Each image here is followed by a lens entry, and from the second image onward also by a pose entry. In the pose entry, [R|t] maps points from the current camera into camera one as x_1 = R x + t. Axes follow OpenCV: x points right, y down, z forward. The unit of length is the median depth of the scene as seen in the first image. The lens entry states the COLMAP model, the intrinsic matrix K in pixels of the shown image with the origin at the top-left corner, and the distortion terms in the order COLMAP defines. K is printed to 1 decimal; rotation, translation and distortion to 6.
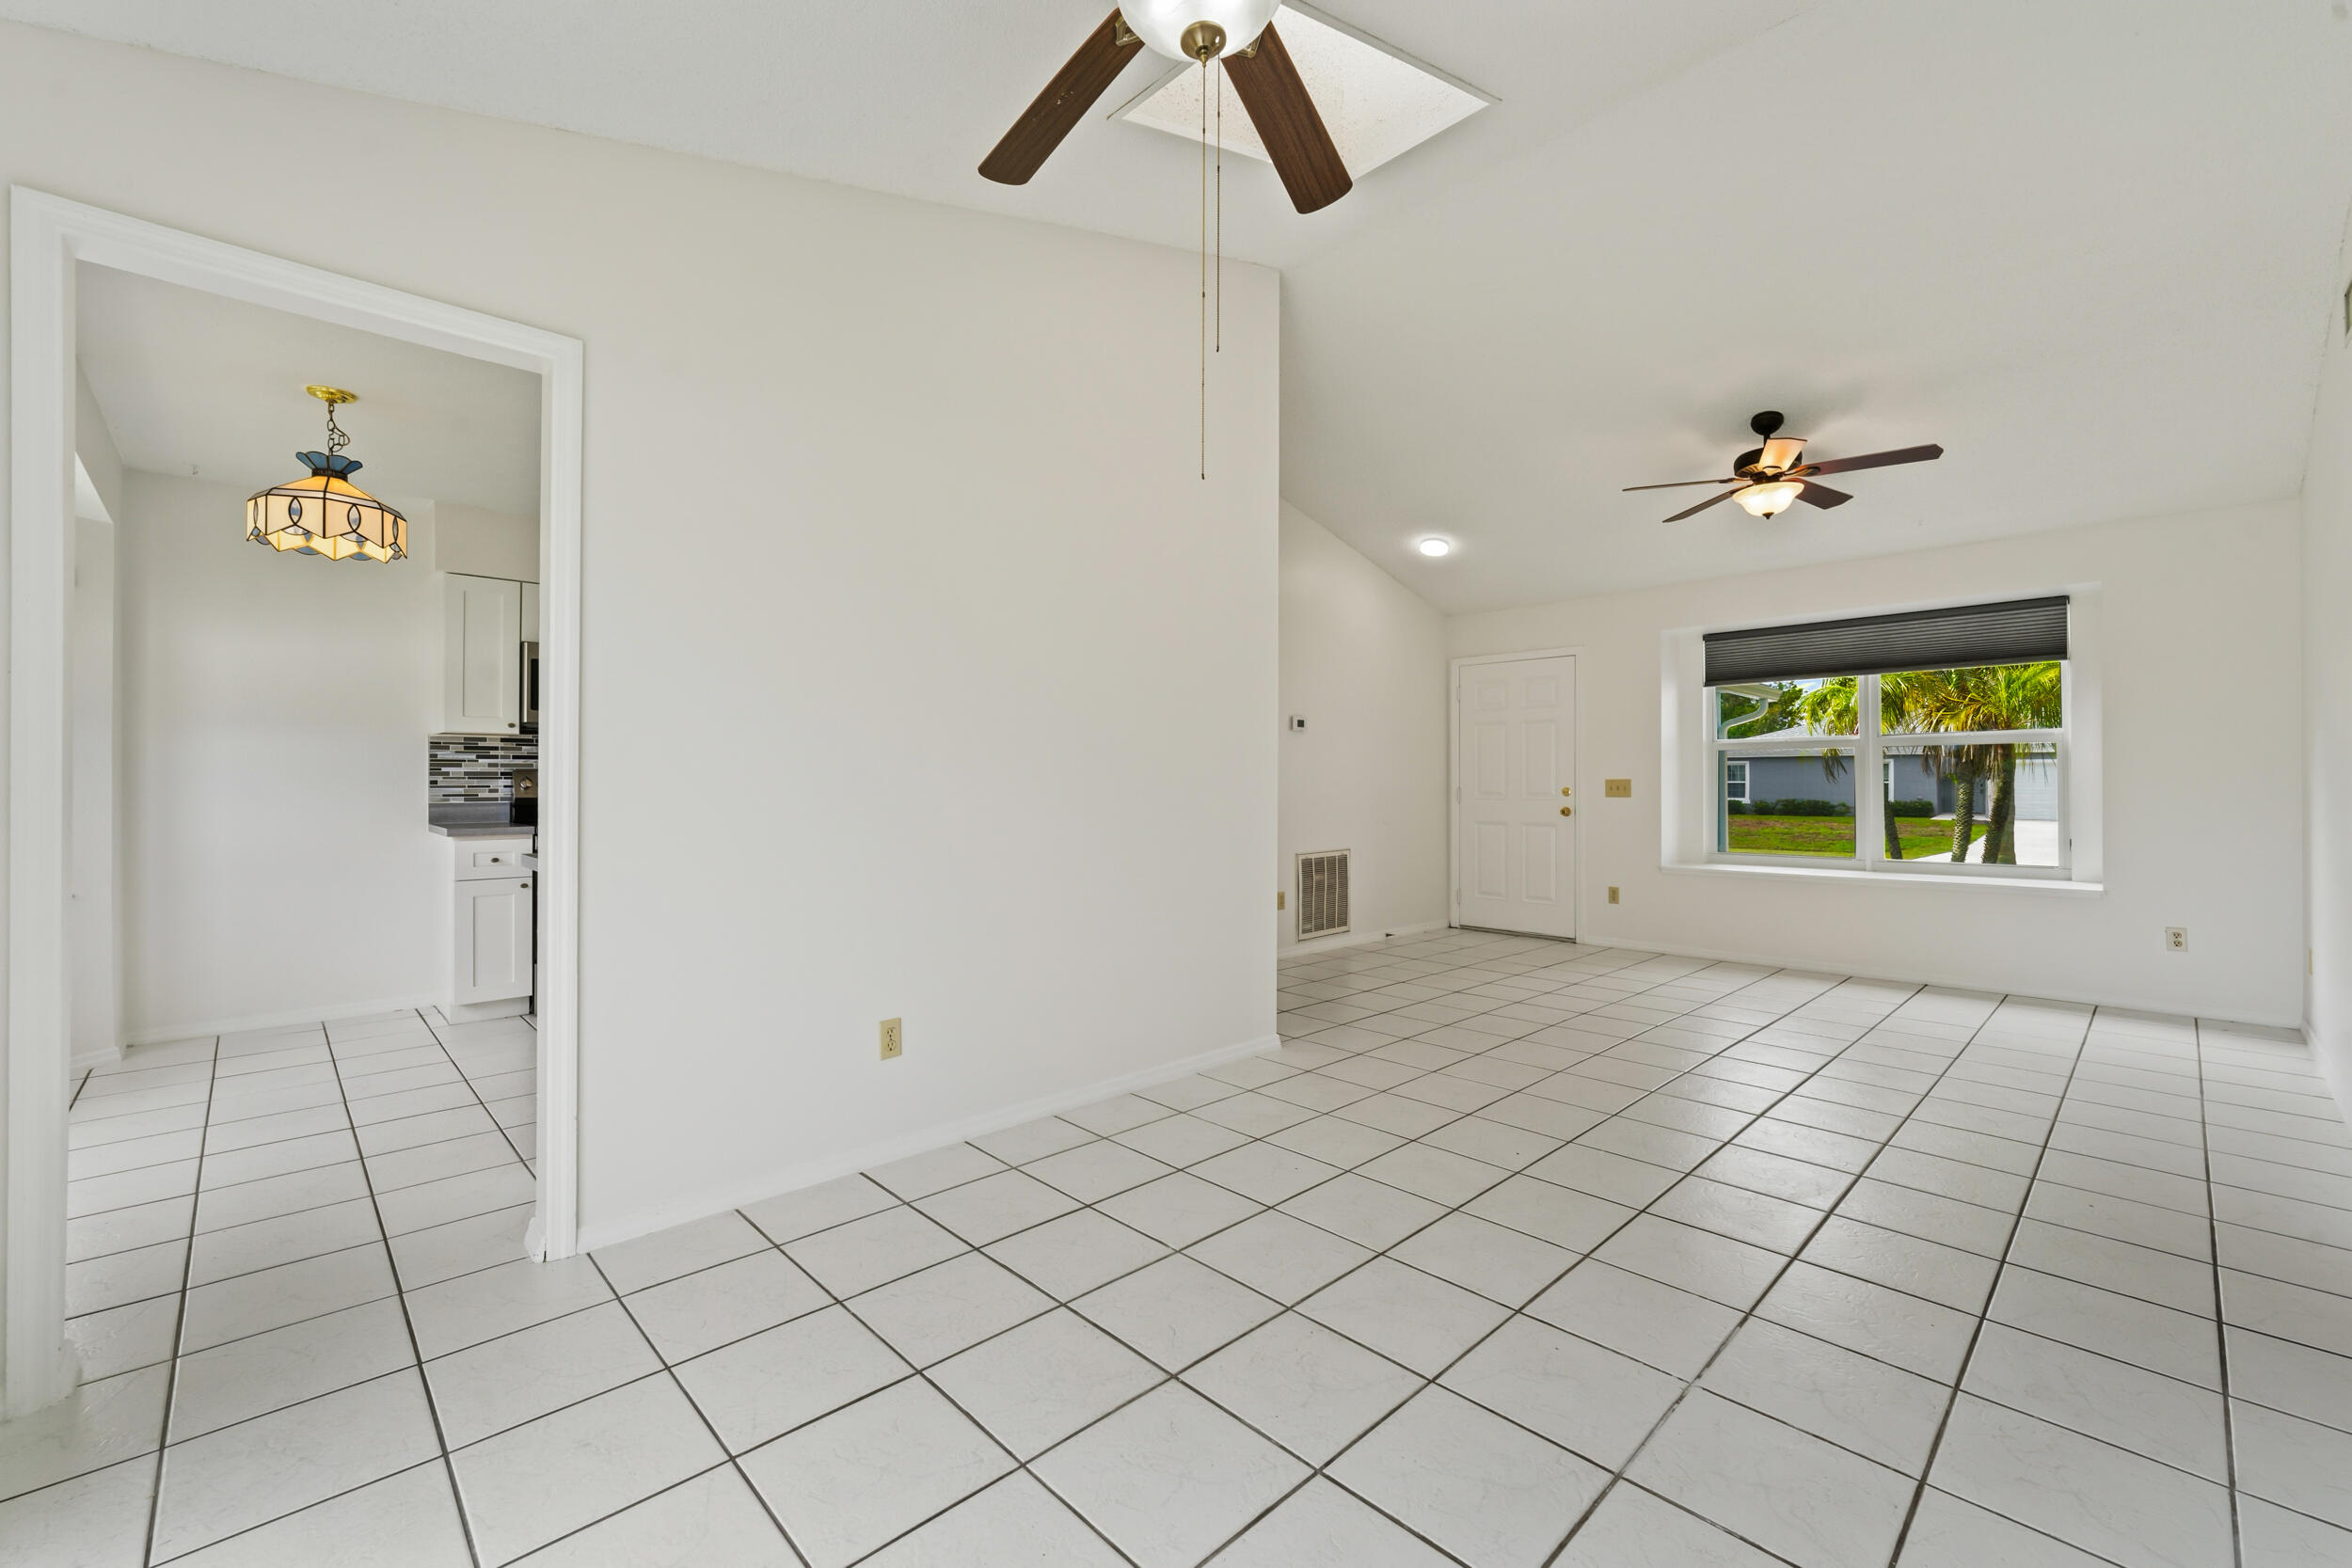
lens RADIAL K [[957.3, 0, 1171.0], [0, 957.3, 777.5], [0, 0, 1]] dist [-0.000090, -0.000111]
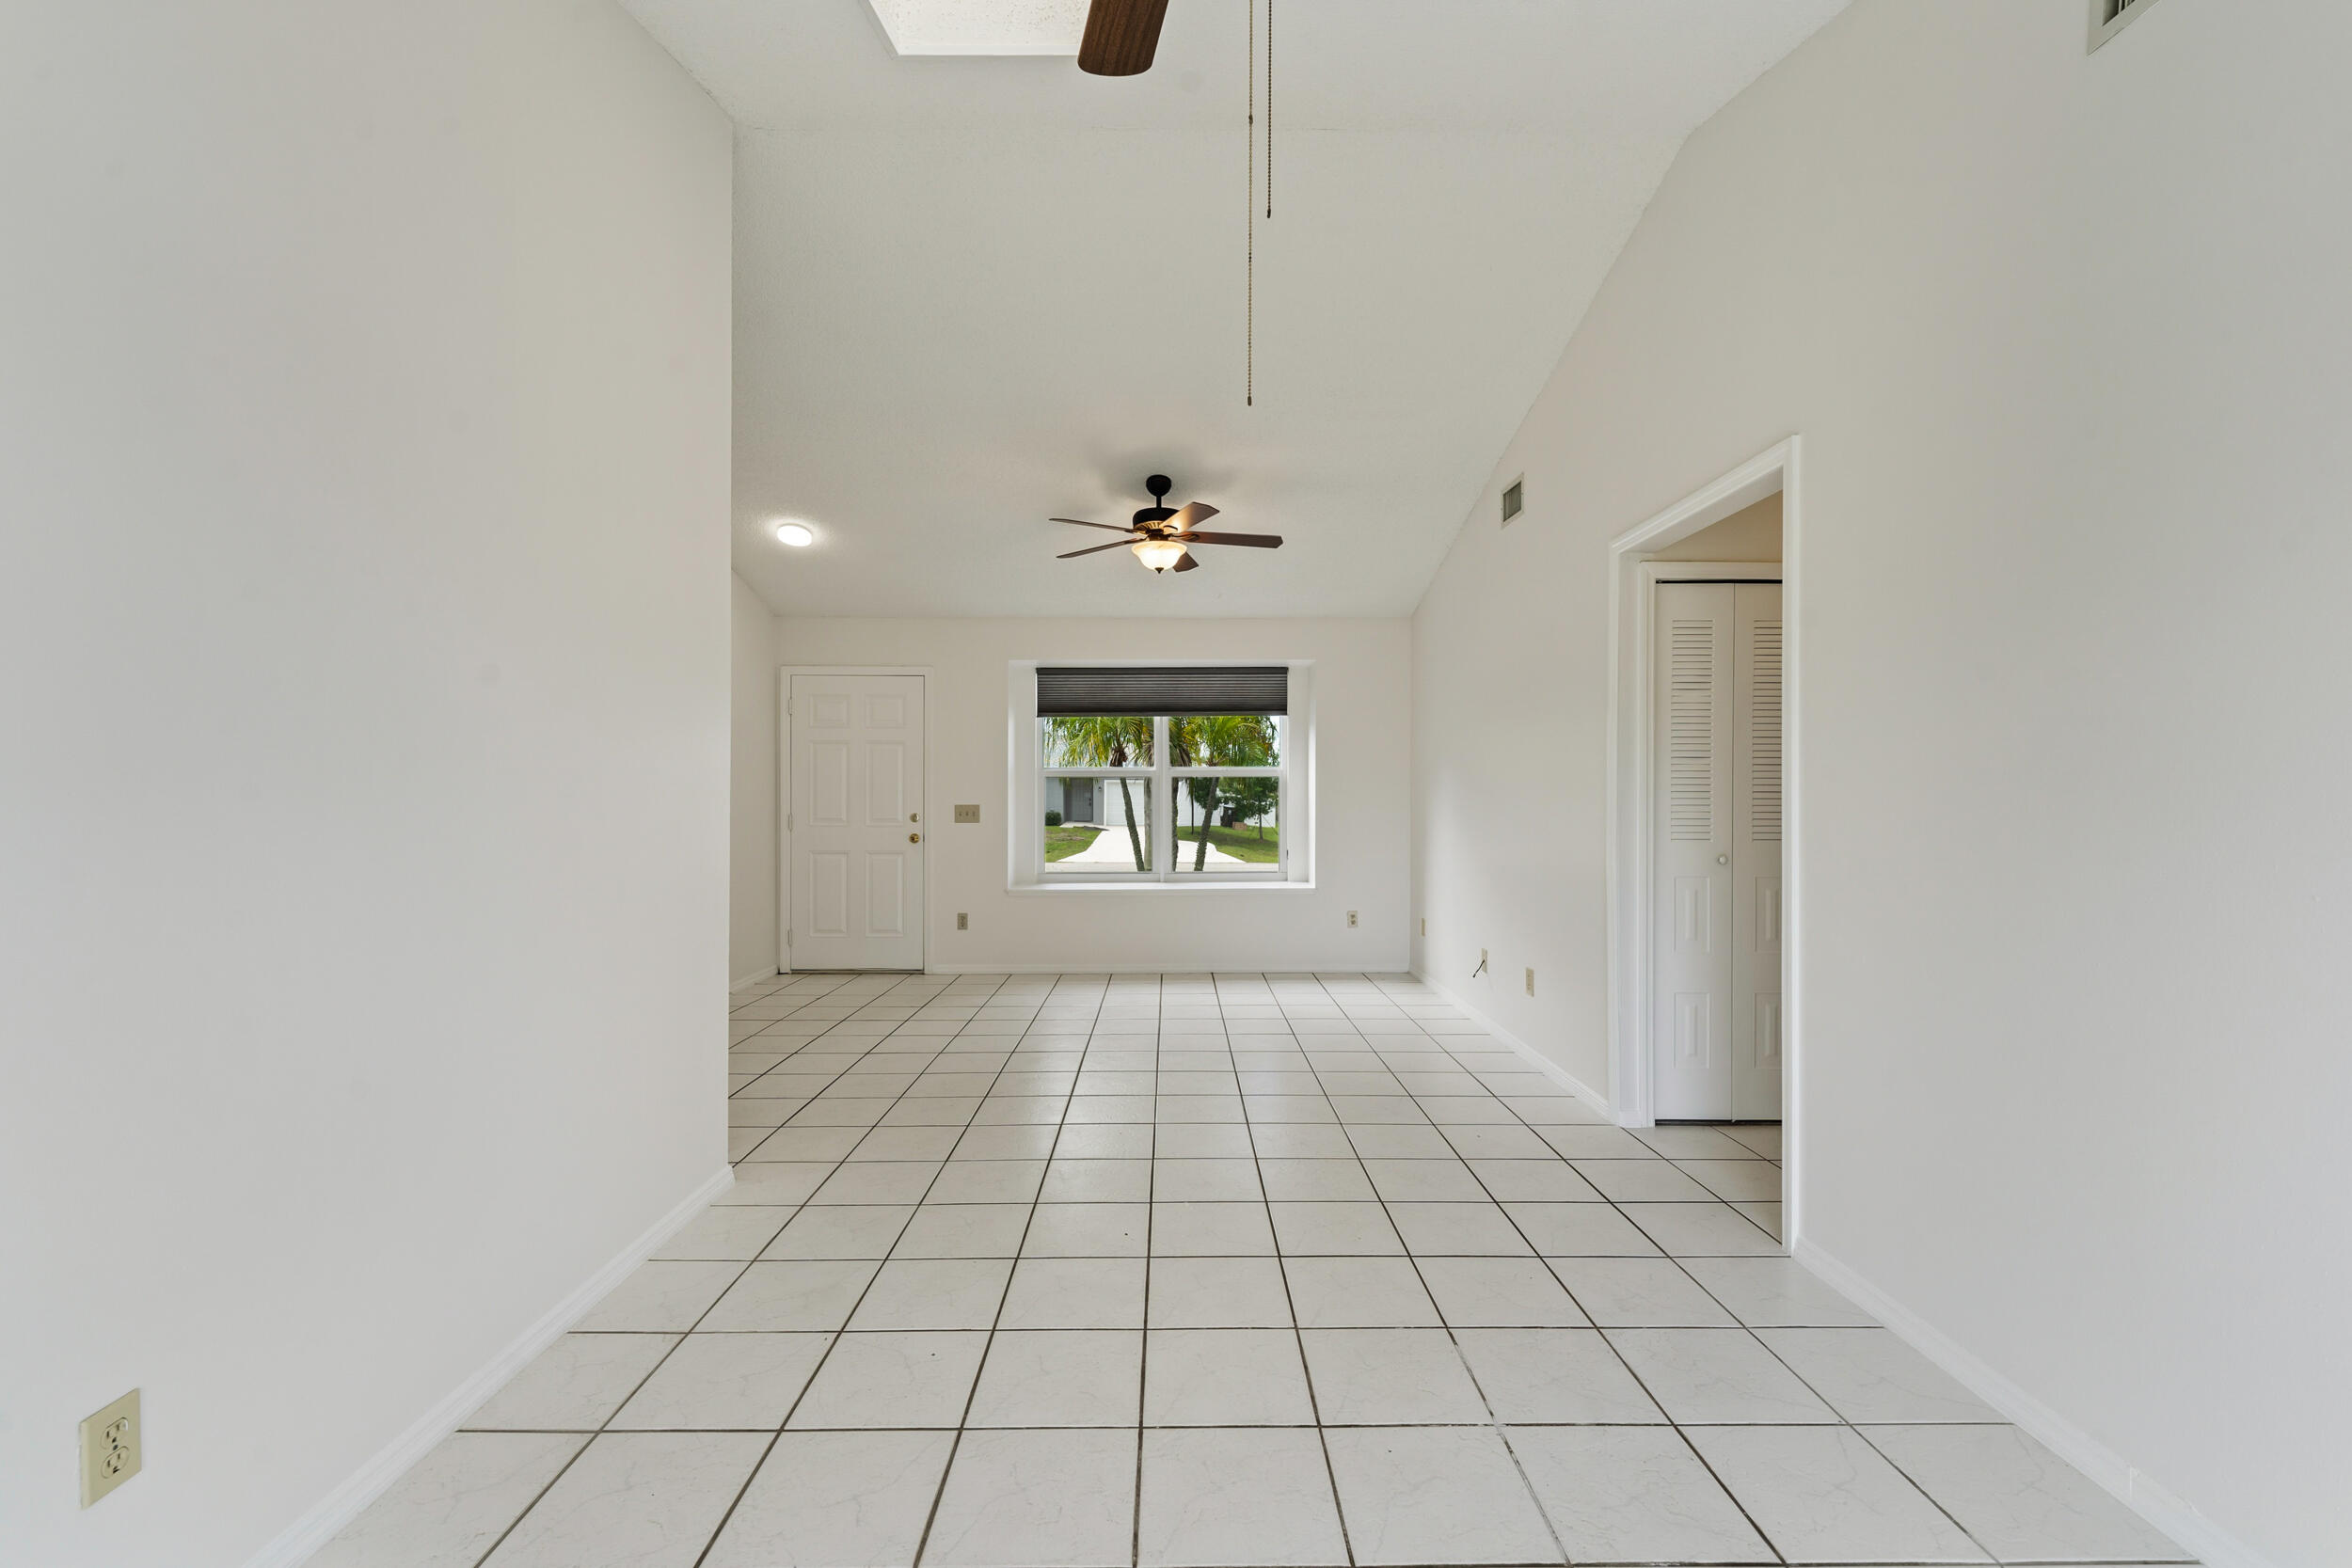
lens RADIAL K [[973.0, 0, 1181.5], [0, 973.0, 800.9], [0, 0, 1]] dist [-0.000626, -0.000588]
pose [[0.679884, -0.003173, 0.733313, -0.128002], [-0.005176, 0.999945, 0.009125, -0.012948], [-0.733302, -0.010000, 0.679830, 0.154325]]
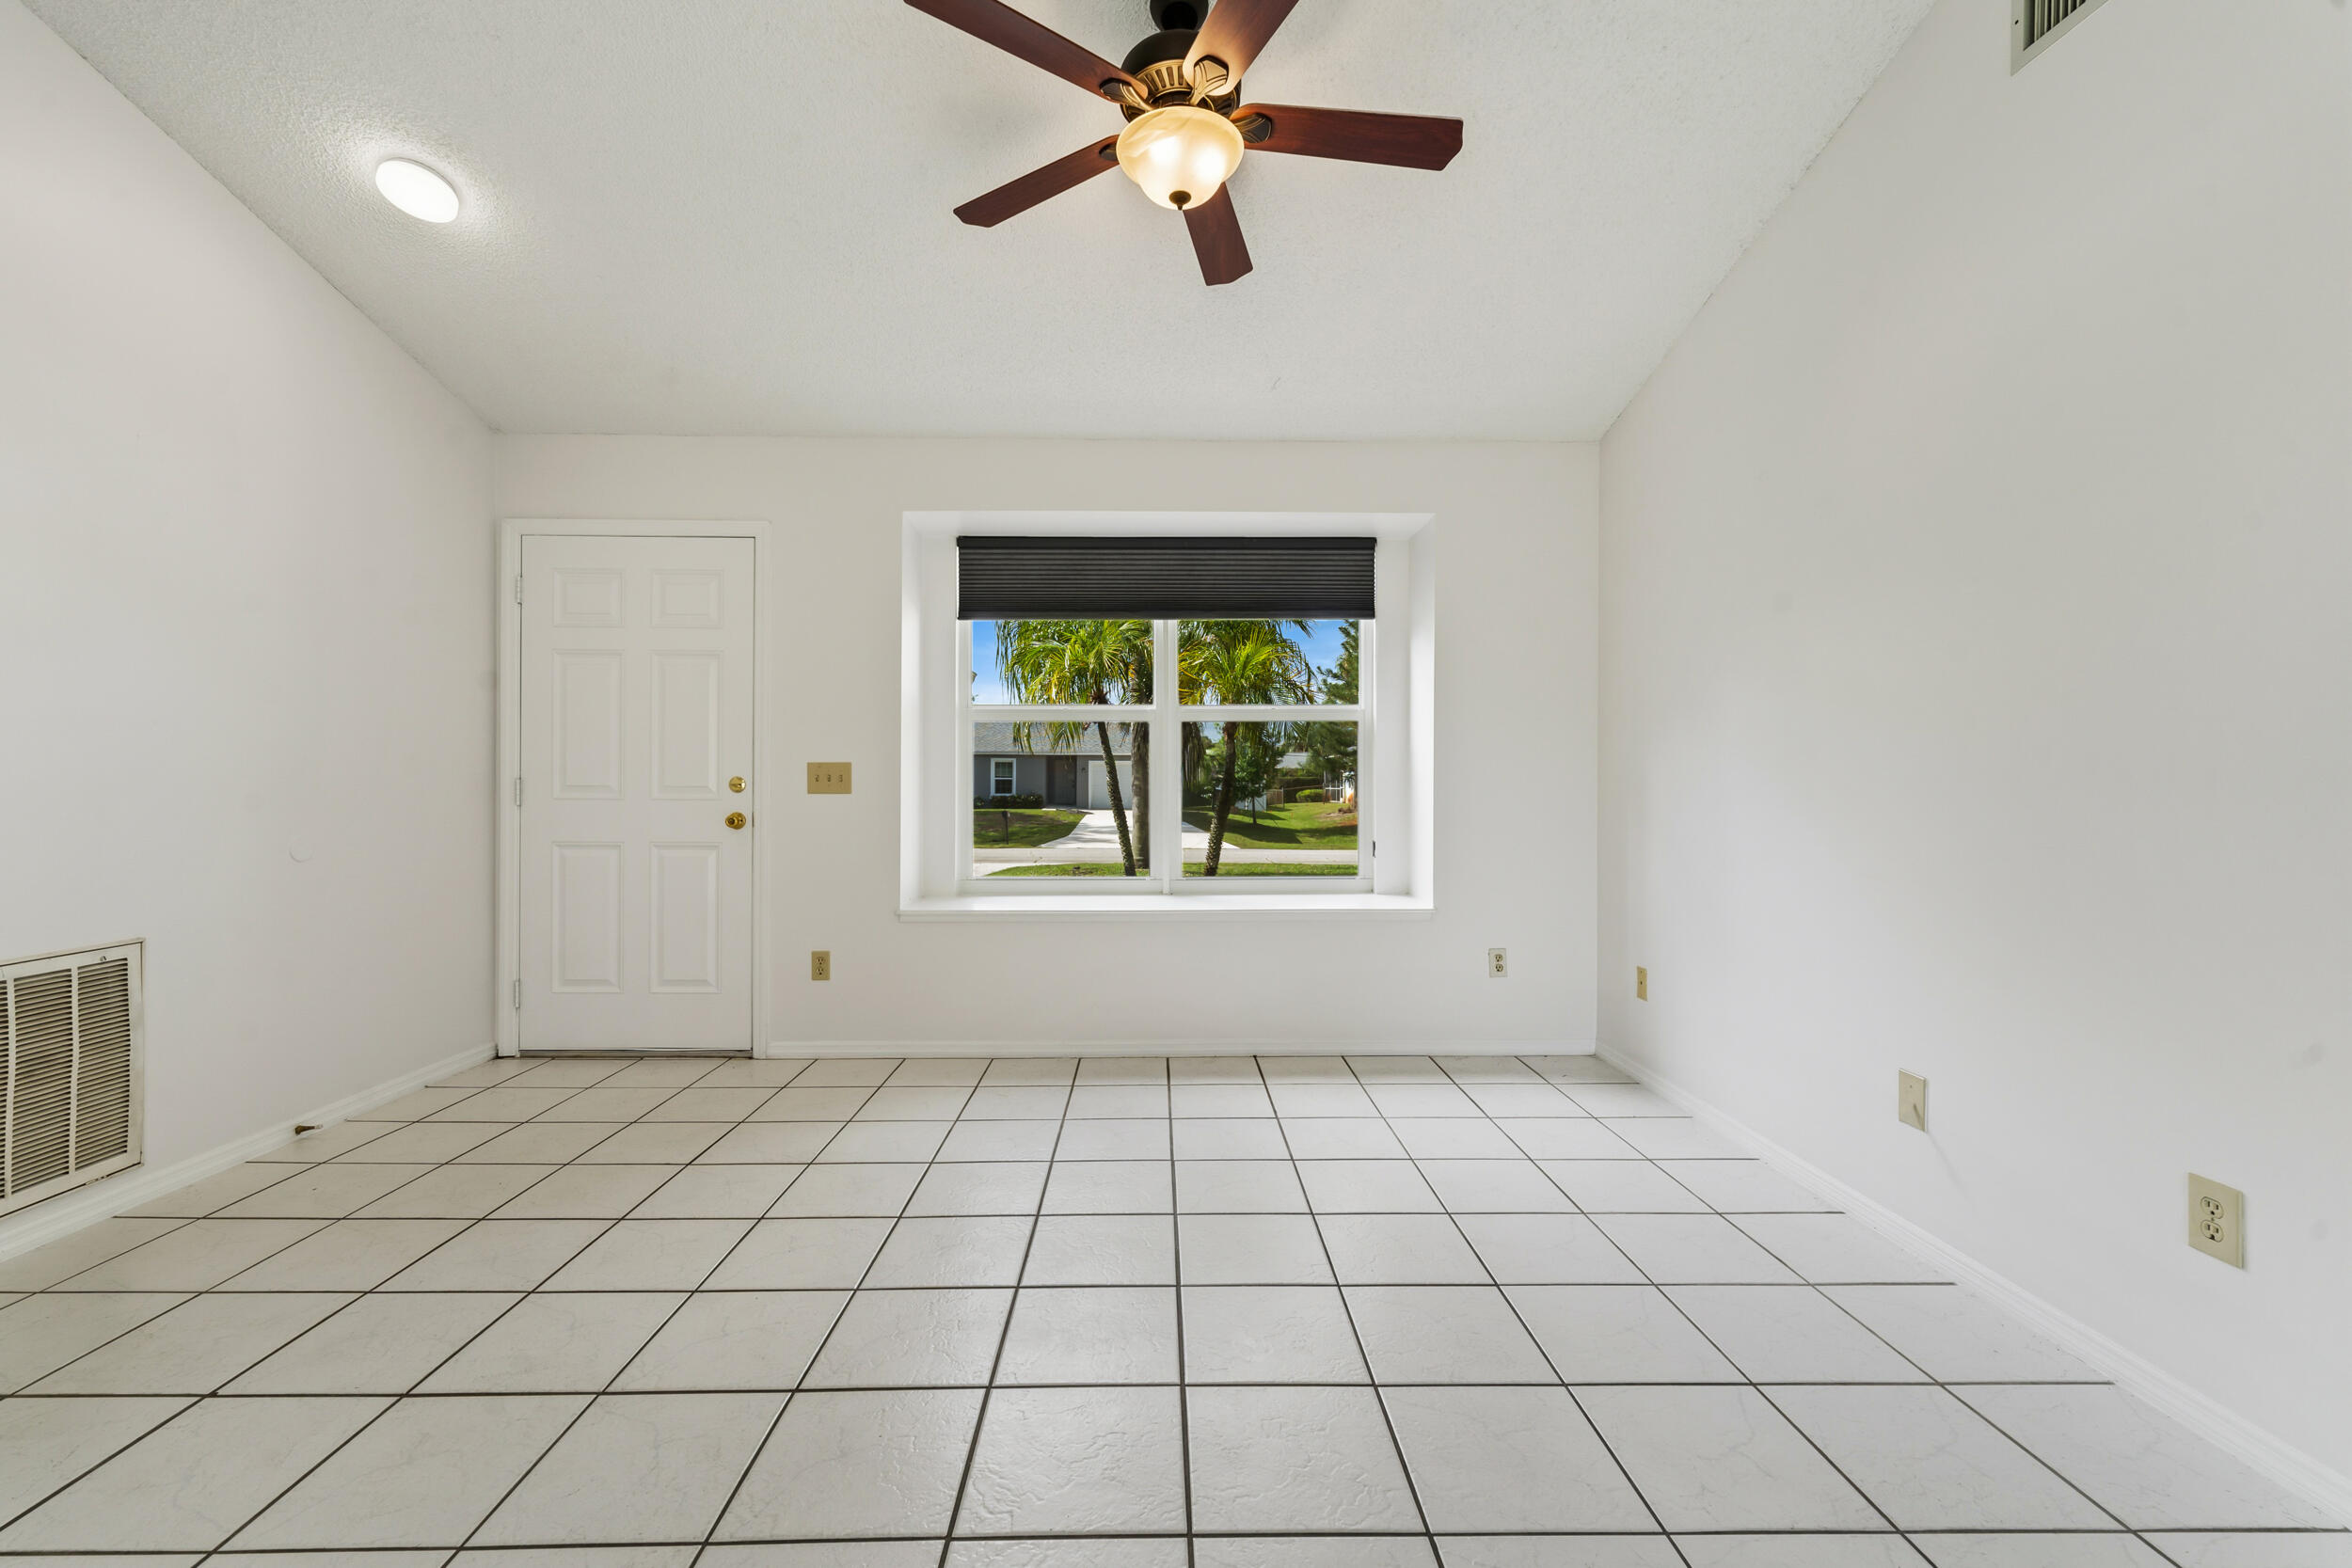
lens RADIAL K [[957.3, 0, 1171.0], [0, 957.3, 777.5], [0, 0, 1]] dist [-0.000090, -0.000111]
pose [[0.676493, 0.004576, 0.736435, 0.190732], [-0.007669, 0.999970, 0.000831, 0.009121], [-0.736409, -0.006210, 0.676508, 0.480250]]
